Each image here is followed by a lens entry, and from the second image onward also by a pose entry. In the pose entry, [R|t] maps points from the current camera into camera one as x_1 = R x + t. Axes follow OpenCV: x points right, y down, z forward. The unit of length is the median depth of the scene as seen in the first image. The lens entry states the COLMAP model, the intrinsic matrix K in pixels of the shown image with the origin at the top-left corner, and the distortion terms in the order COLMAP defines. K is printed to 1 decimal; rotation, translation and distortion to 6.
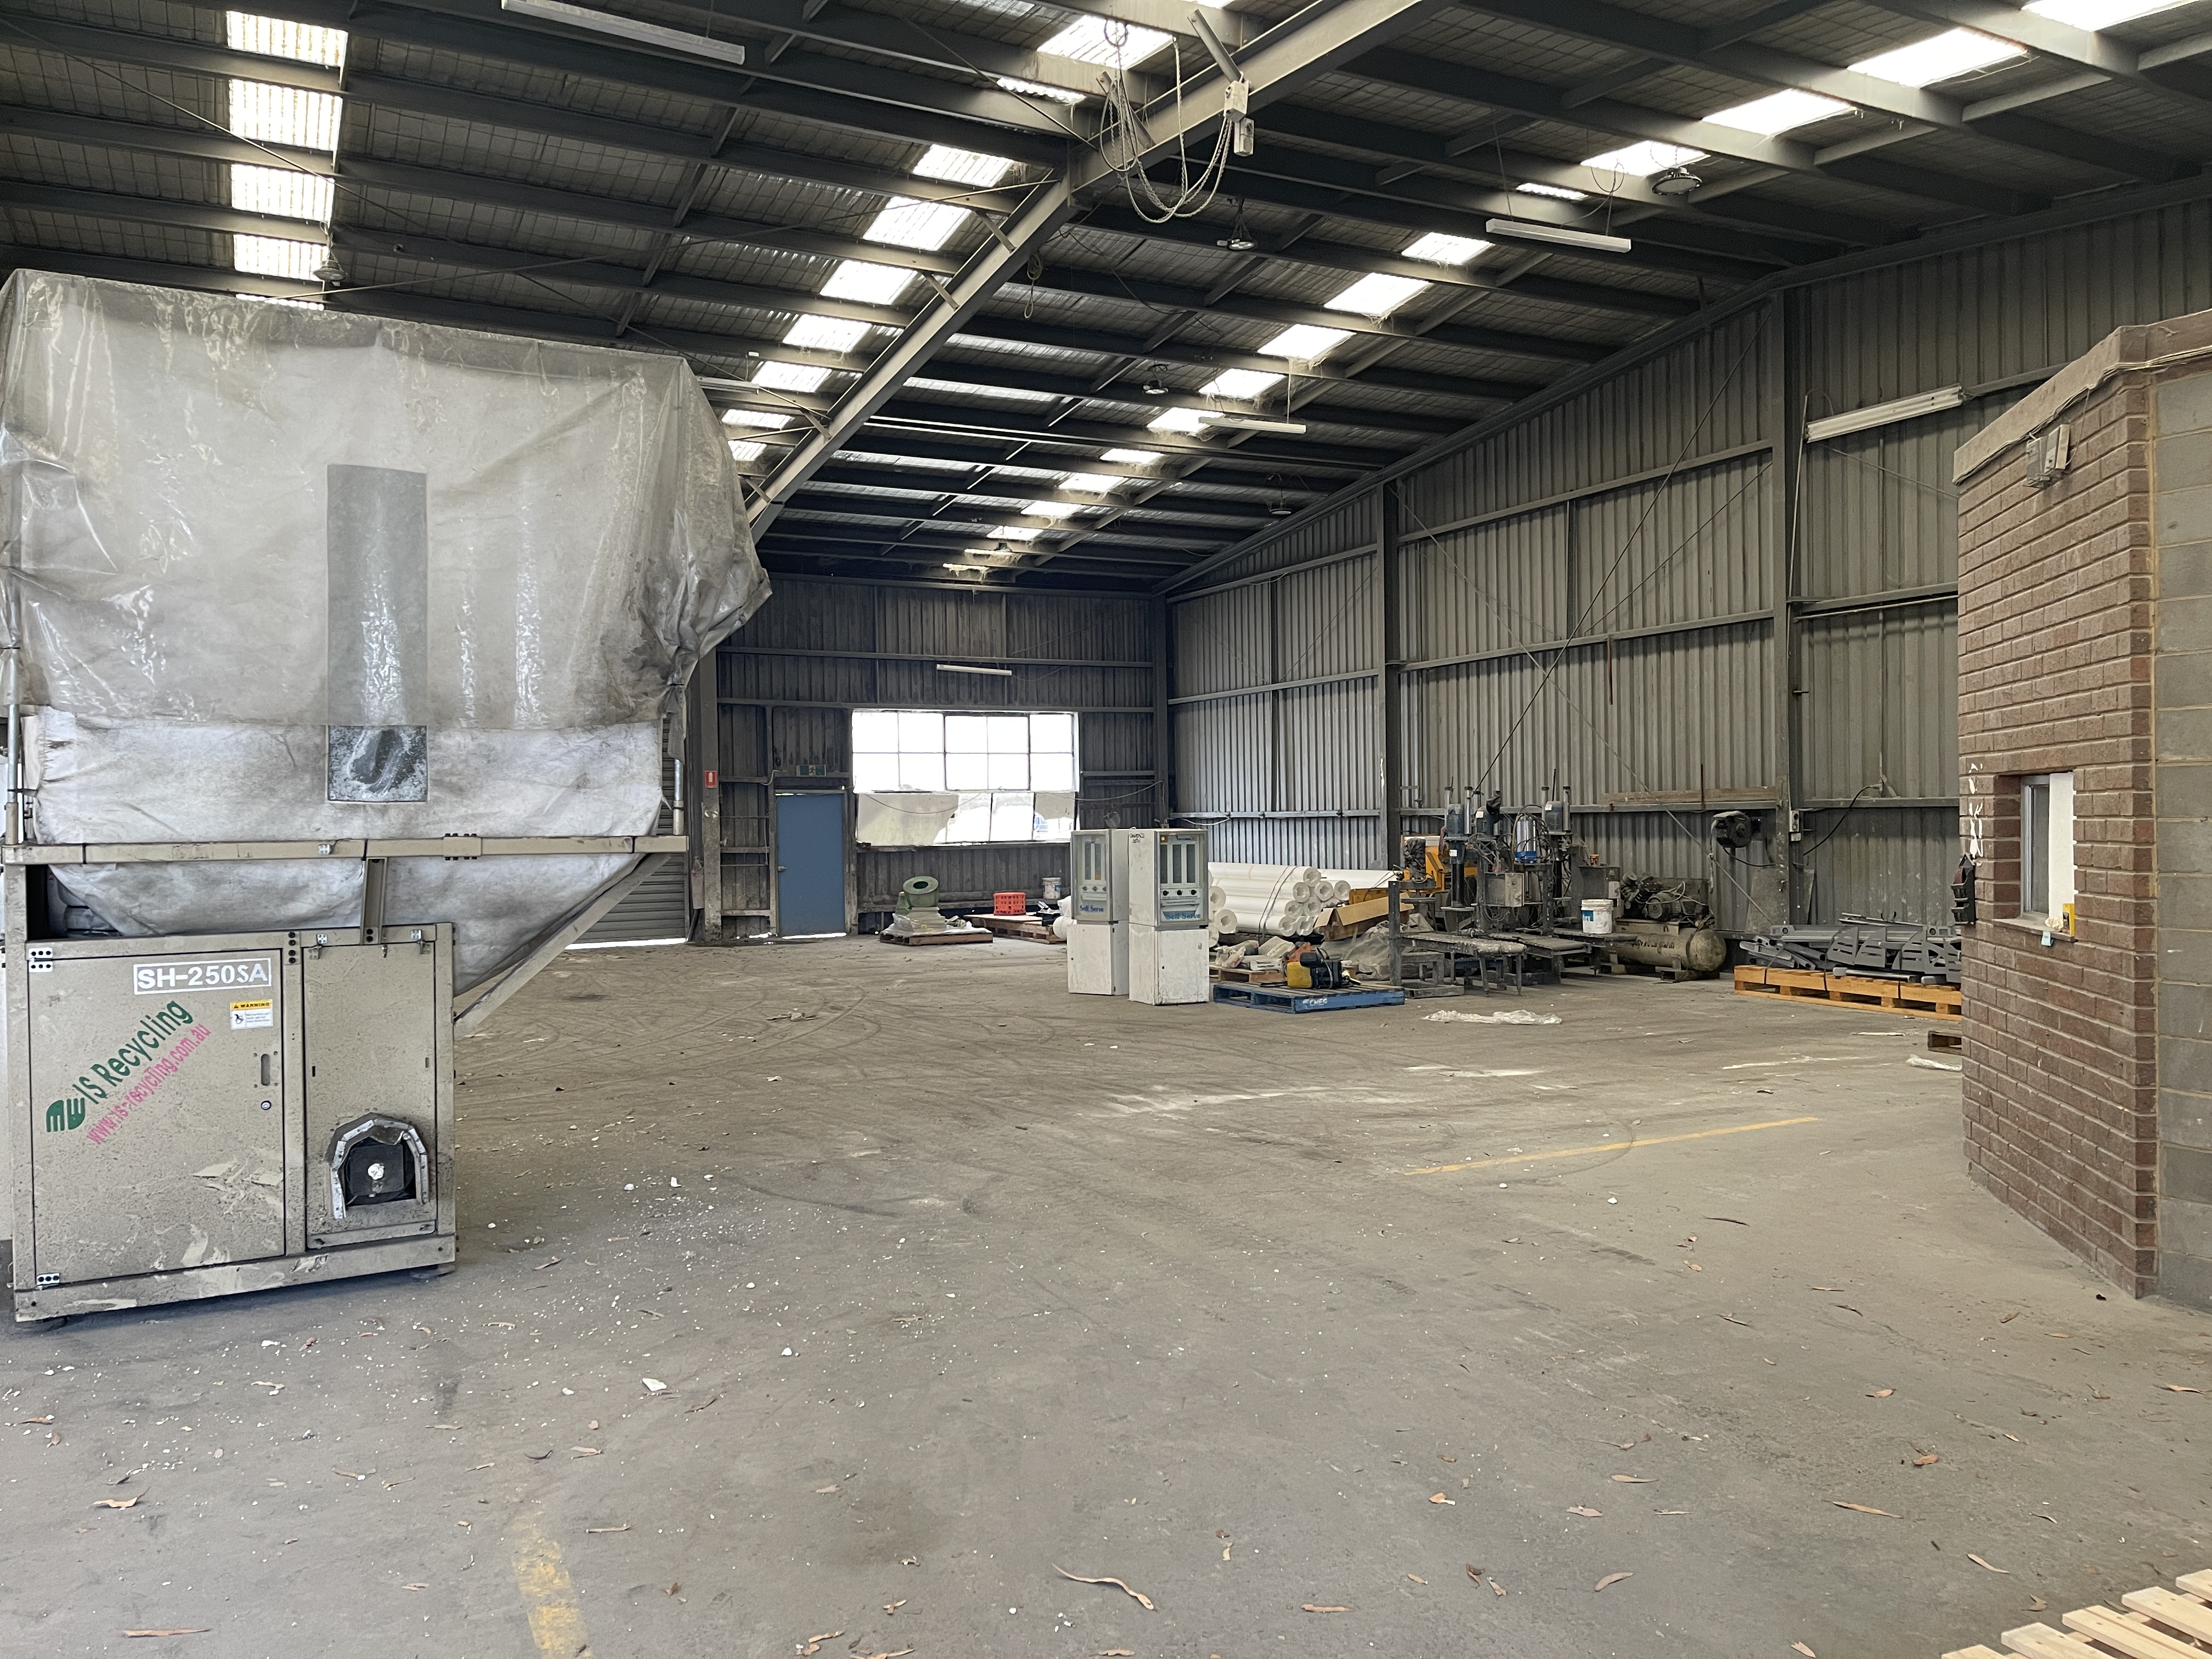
lens RADIAL K [[1657.7, 0, 1102.8], [0, 1657.7, 835.3], [0, 0, 1]] dist [0.088205, -0.122223]
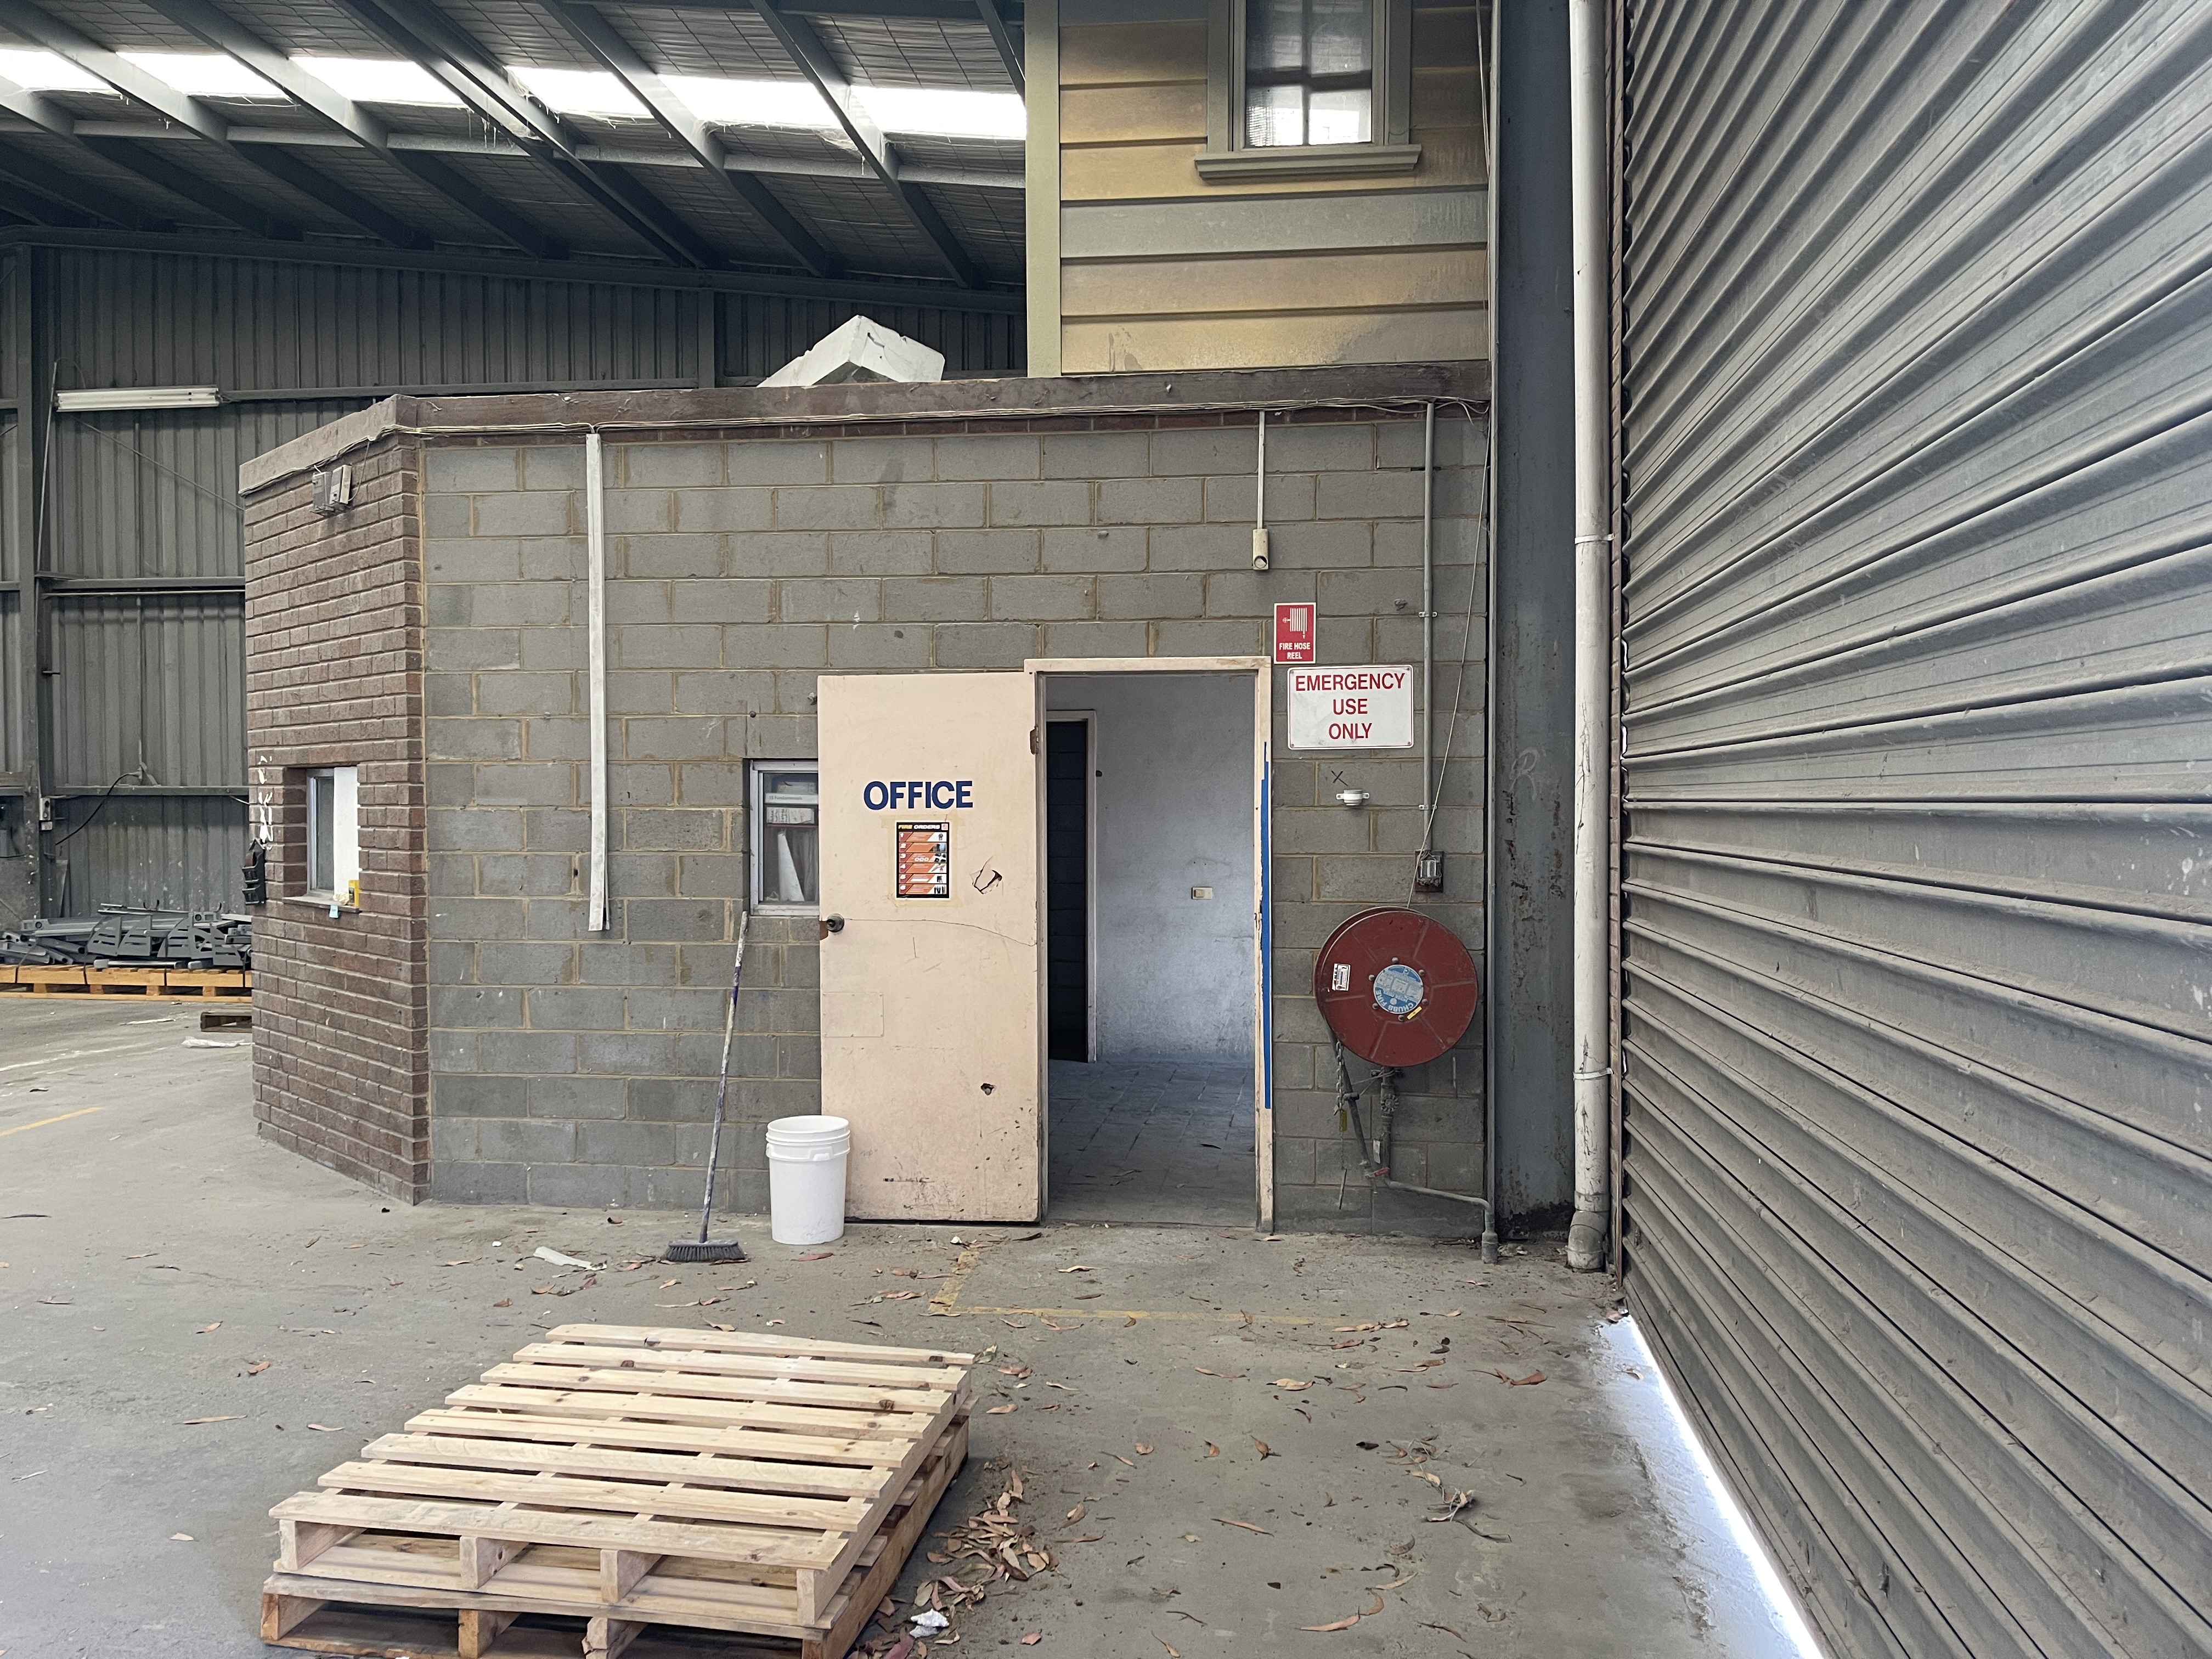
lens RADIAL K [[1657.7, 0, 1102.8], [0, 1657.7, 835.3], [0, 0, 1]] dist [0.088205, -0.122223]
pose [[0.568028, -0.009142, 0.822958, -0.039961], [0.003987, 0.999957, 0.008357, 0.001031], [-0.822999, -0.001466, 0.568040, -0.038270]]
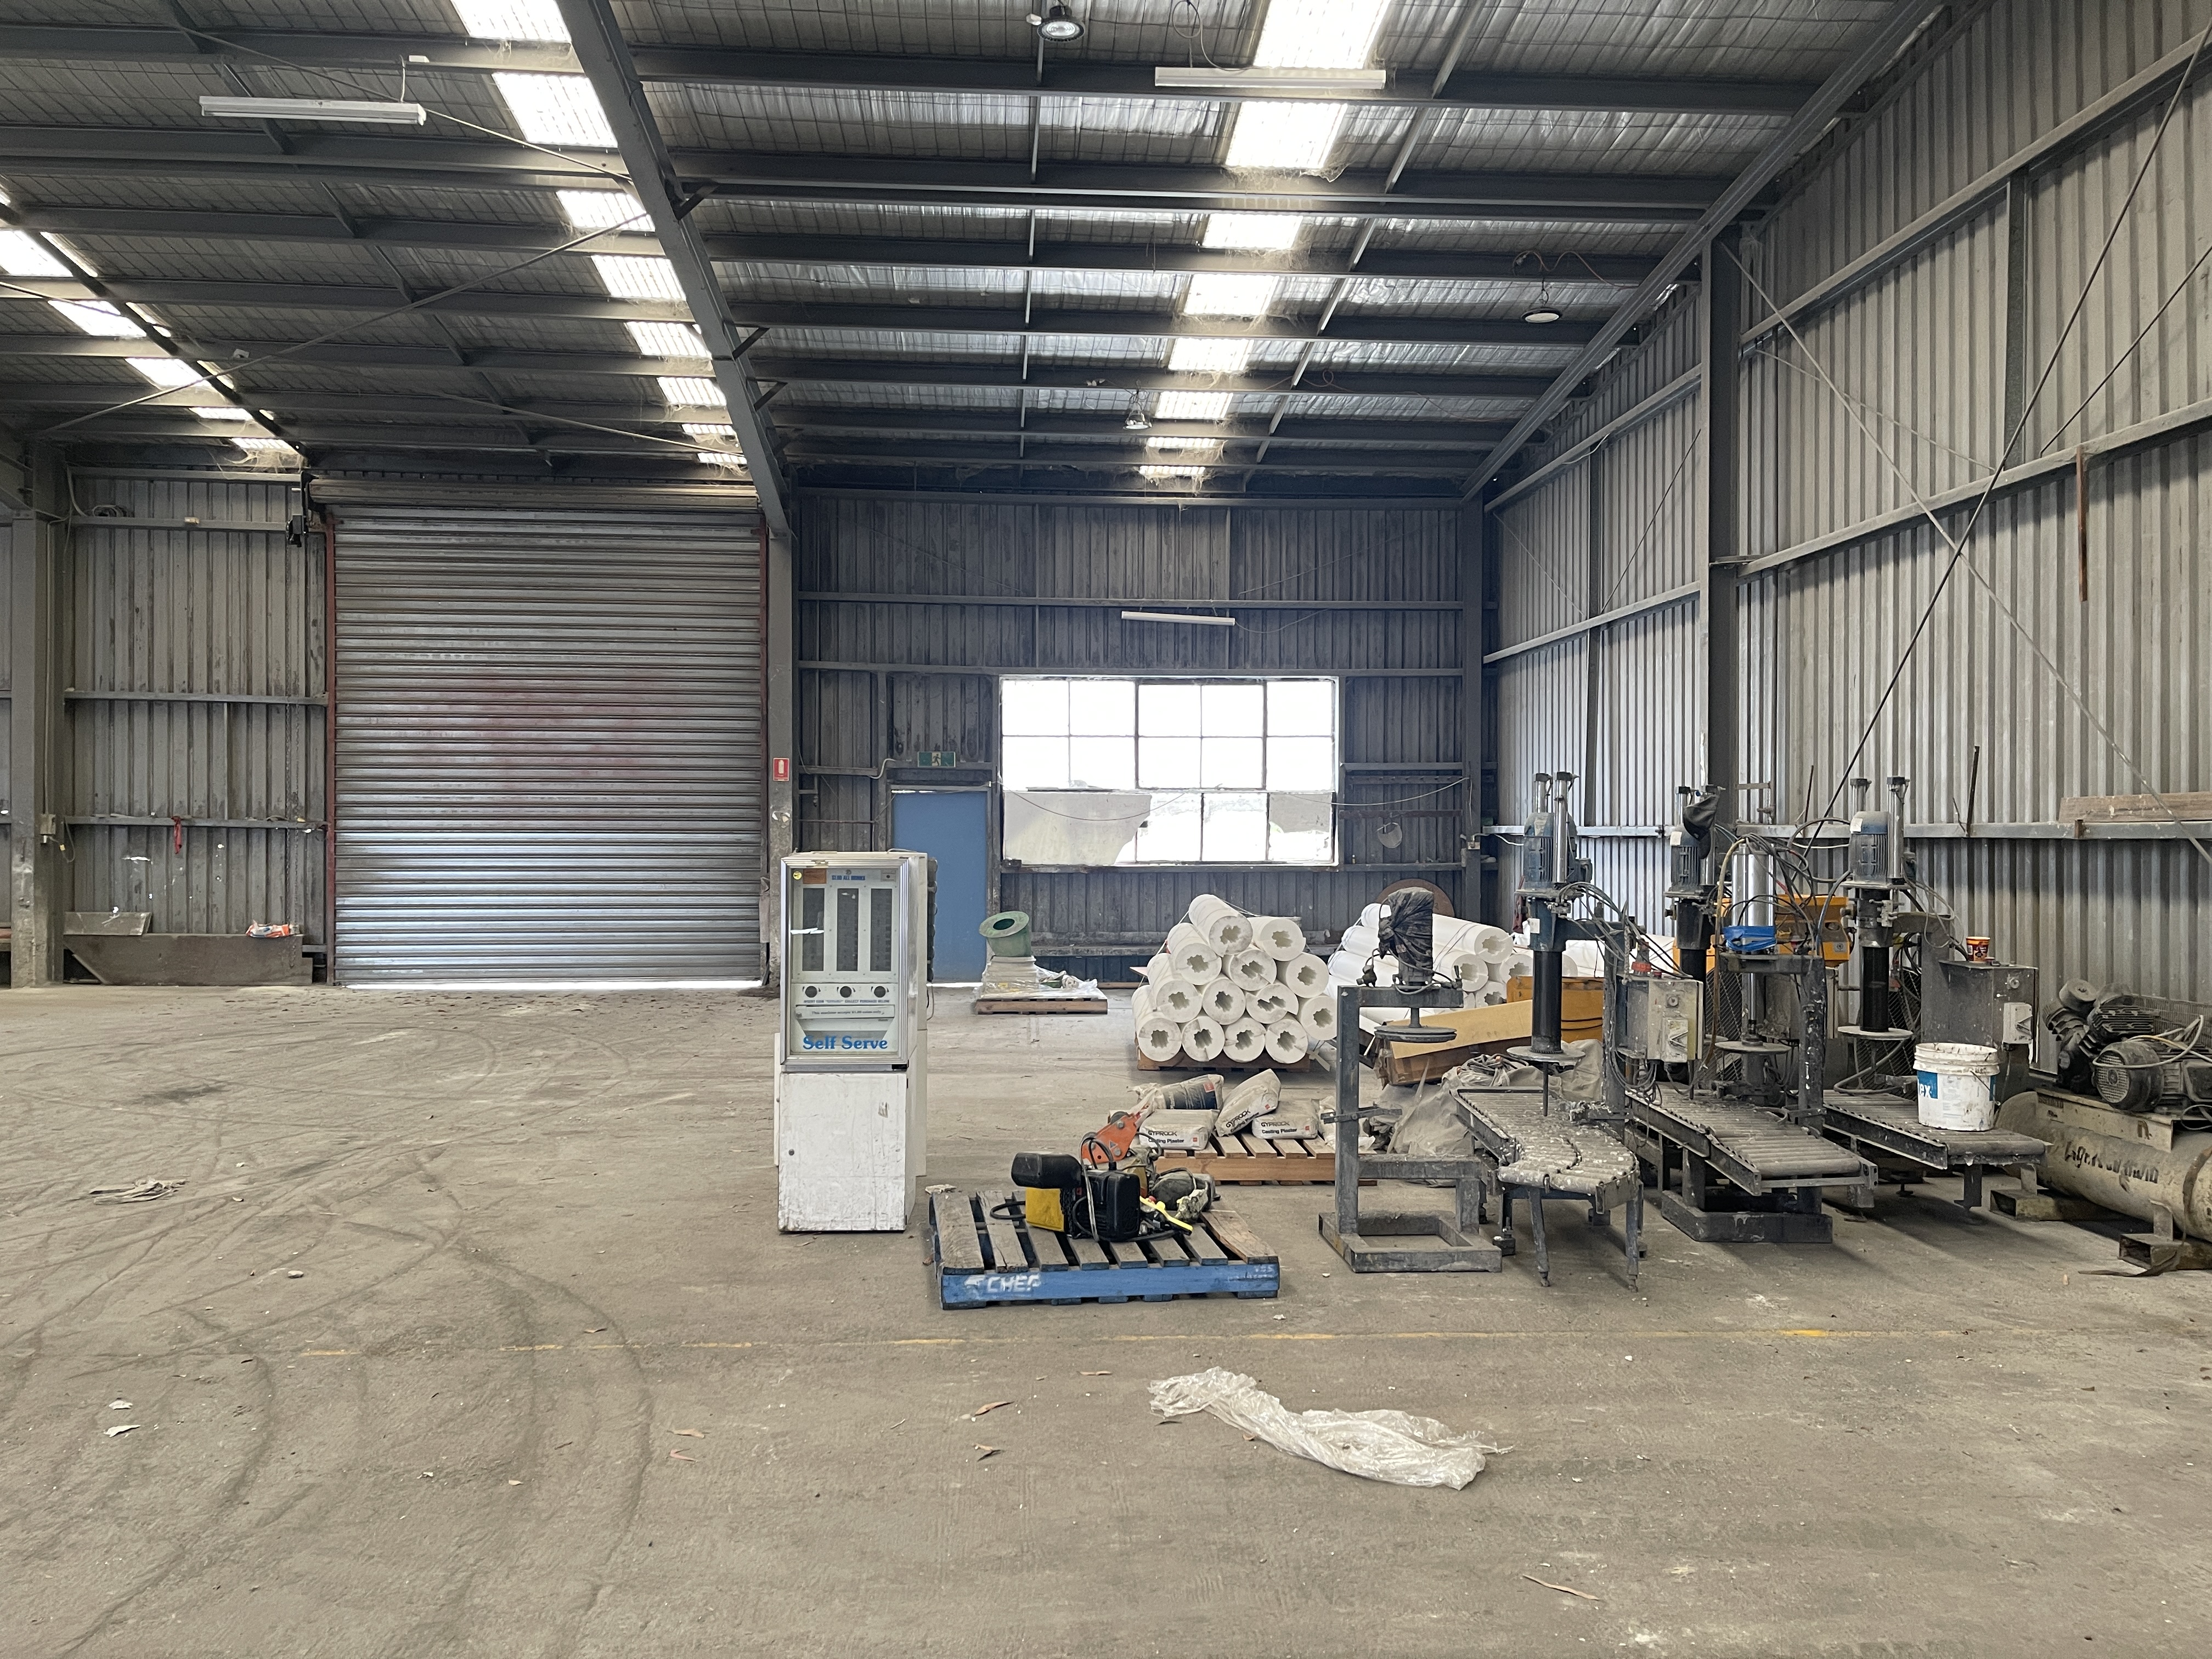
lens RADIAL K [[1657.7, 0, 1102.8], [0, 1657.7, 835.3], [0, 0, 1]] dist [0.088205, -0.122223]
pose [[0.921742, 0.019197, -0.387327, 0.261735], [-0.021107, 0.999777, -0.000677, -0.009785], [0.387228, 0.008800, 0.921942, 0.527473]]
